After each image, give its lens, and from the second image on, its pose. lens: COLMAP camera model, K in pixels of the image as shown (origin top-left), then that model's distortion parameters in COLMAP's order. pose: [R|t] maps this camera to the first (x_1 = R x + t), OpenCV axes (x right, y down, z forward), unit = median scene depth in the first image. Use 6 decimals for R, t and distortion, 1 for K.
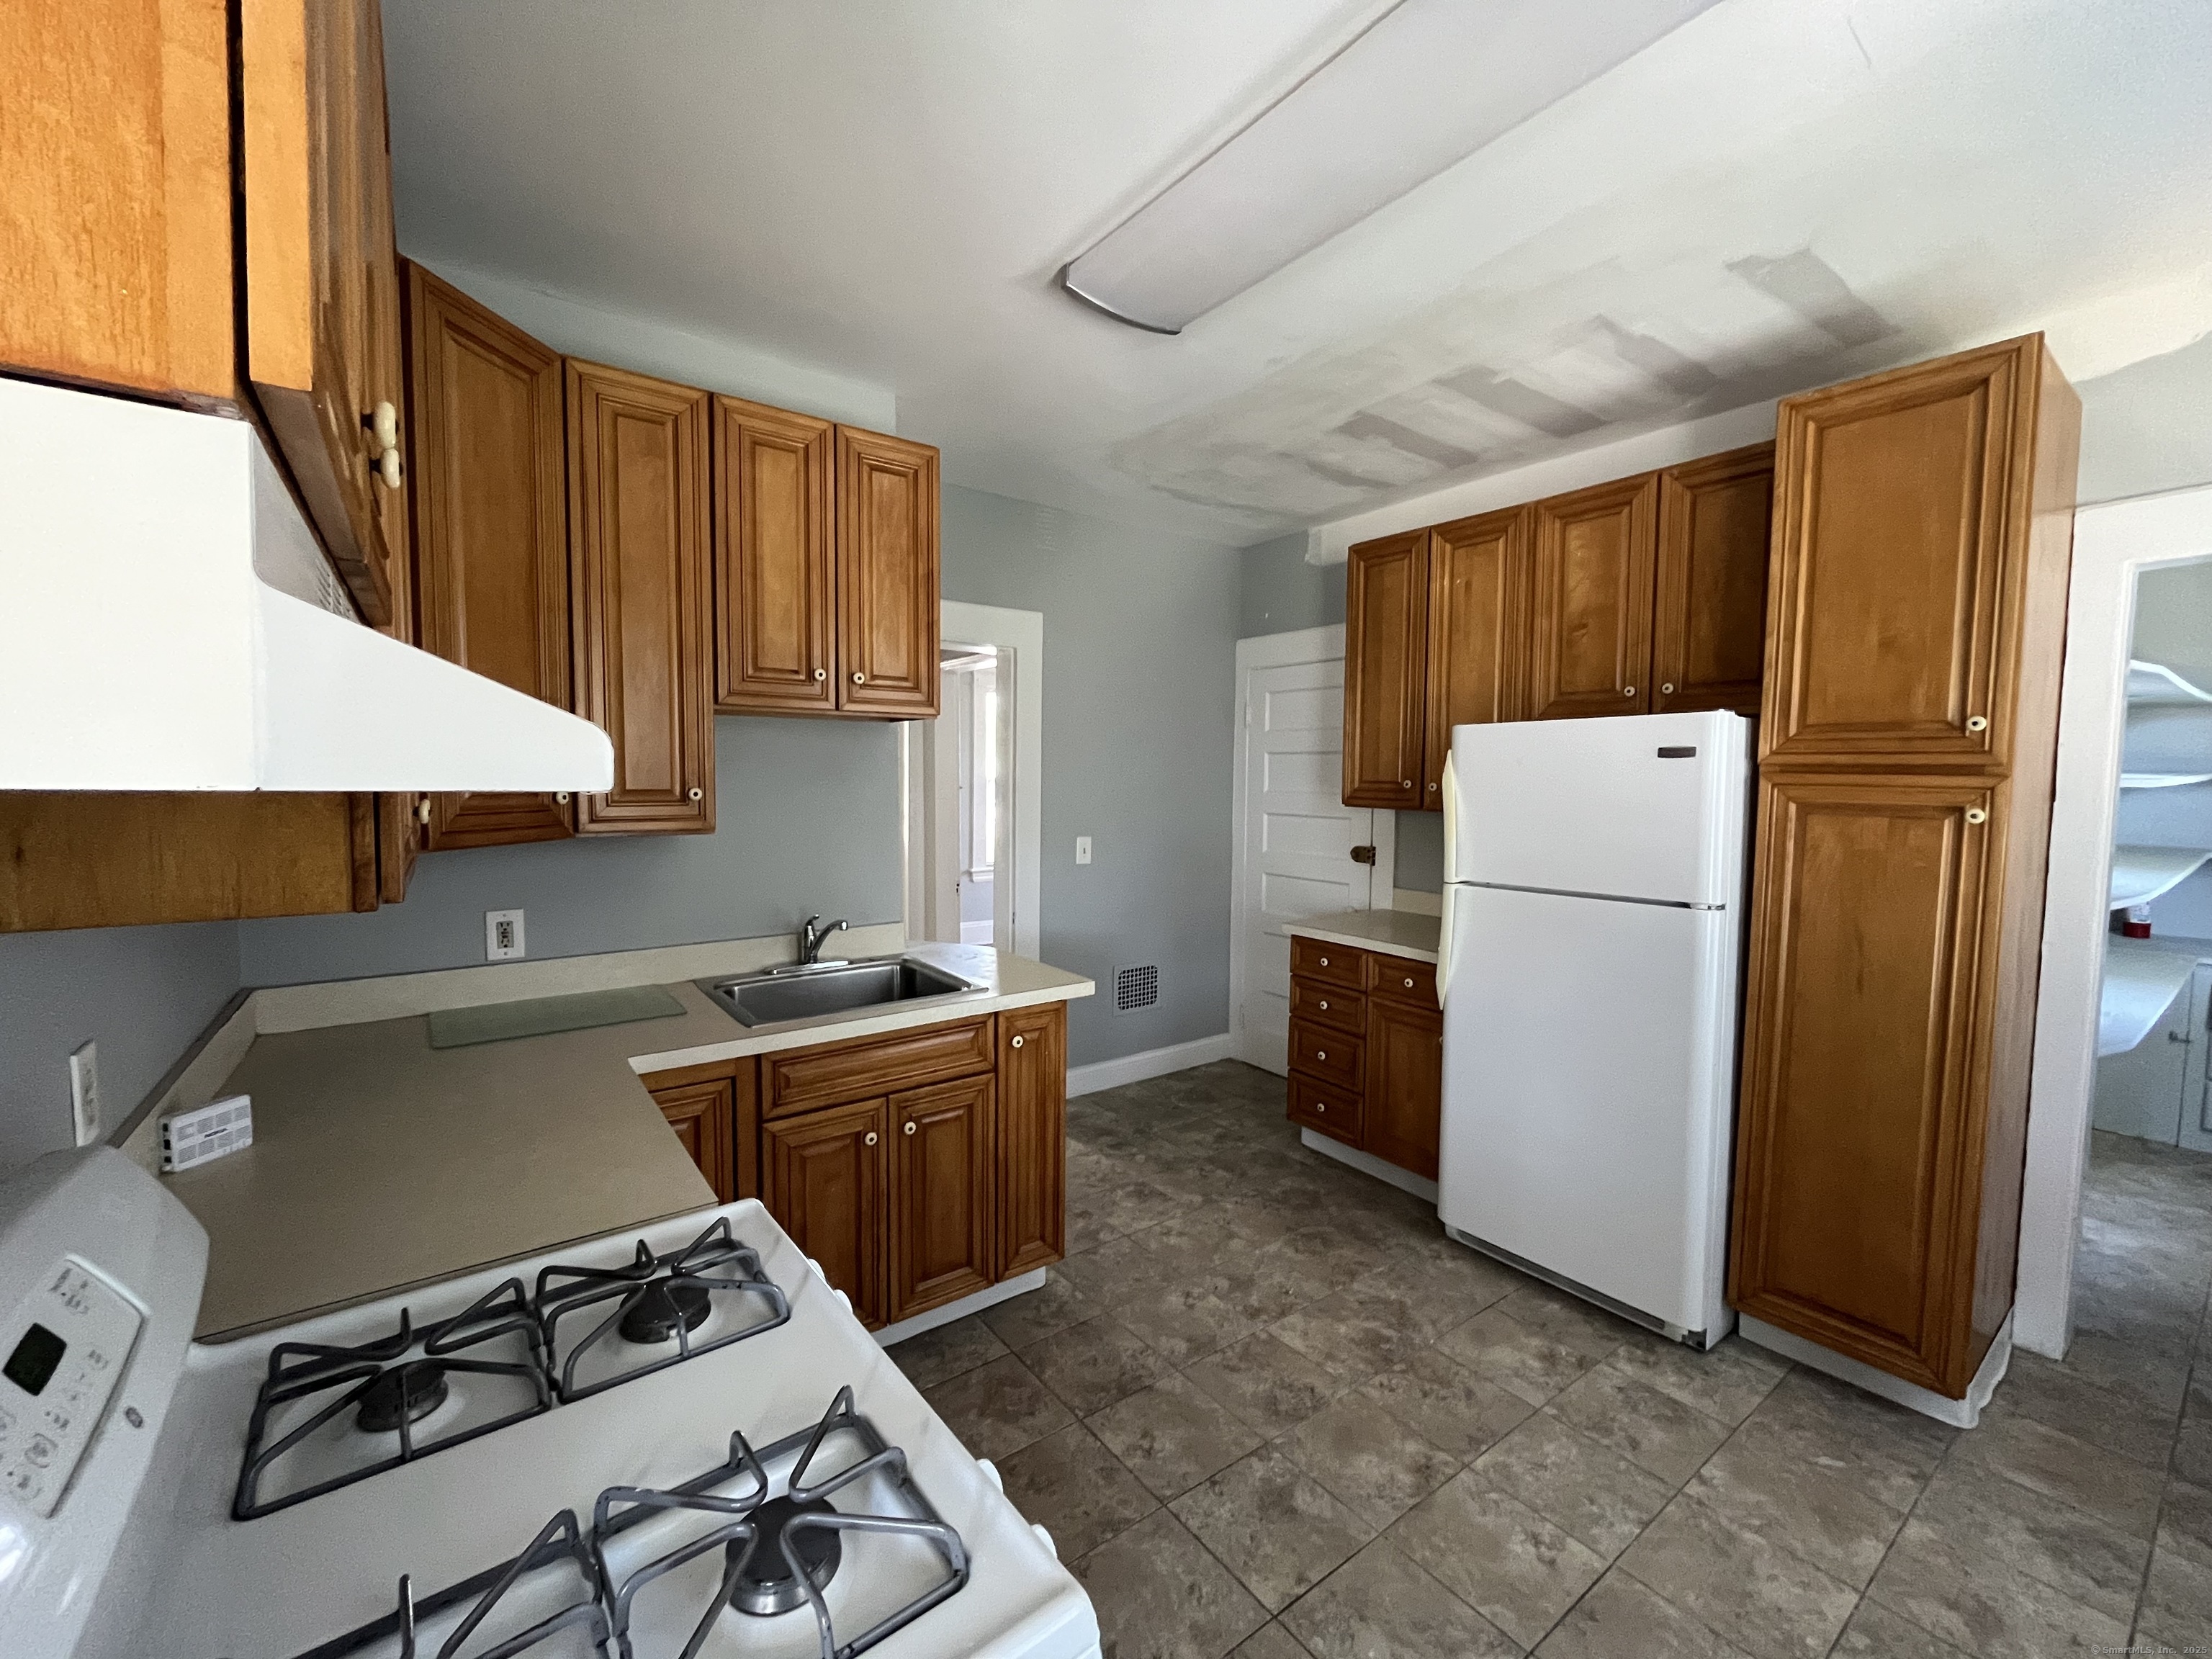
lens RADIAL K [[903.1, 0, 1108.5], [0, 903.1, 828.2], [0, 0, 1]] dist [0.004370, 0.000328]
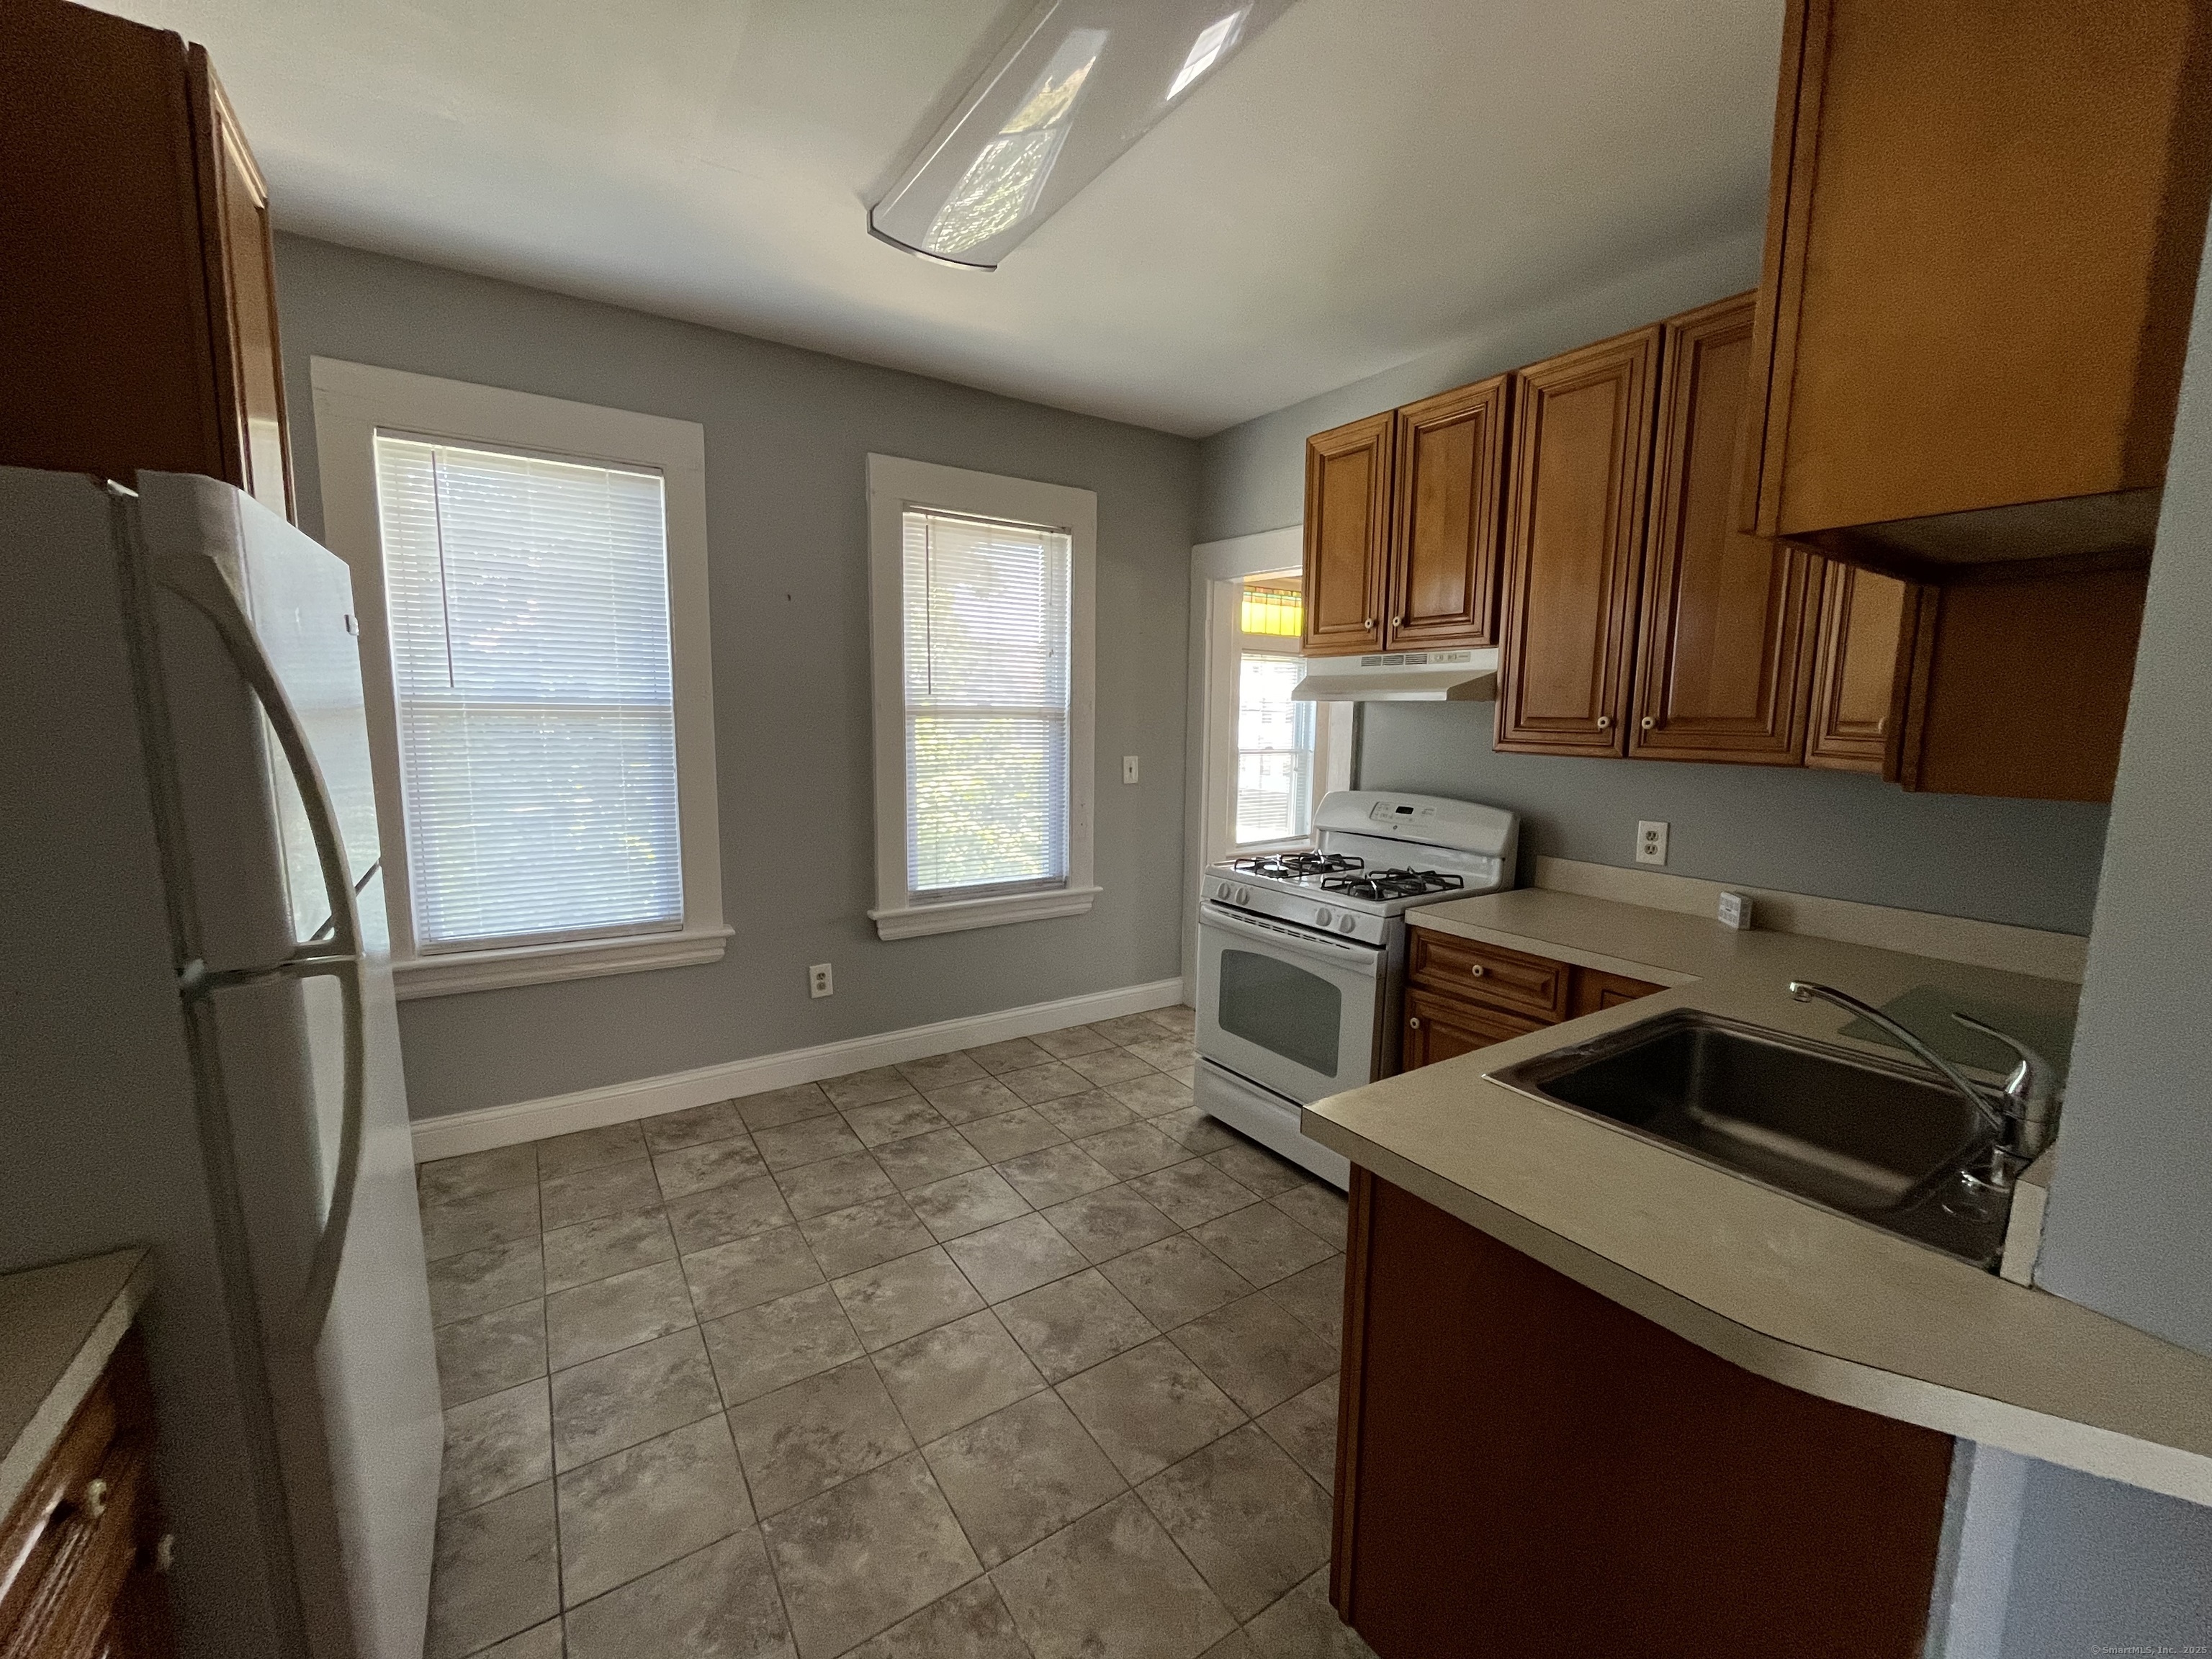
lens RADIAL K [[903.1, 0, 1106.4], [0, 903.1, 827.4], [0, 0, 1]] dist [0.004370, 0.000328]
pose [[-0.998207, -0.029397, 0.052140, 0.084916], [-0.019026, 0.981742, 0.189265, -0.084576], [-0.056752, 0.187934, -0.980541, 1.832589]]
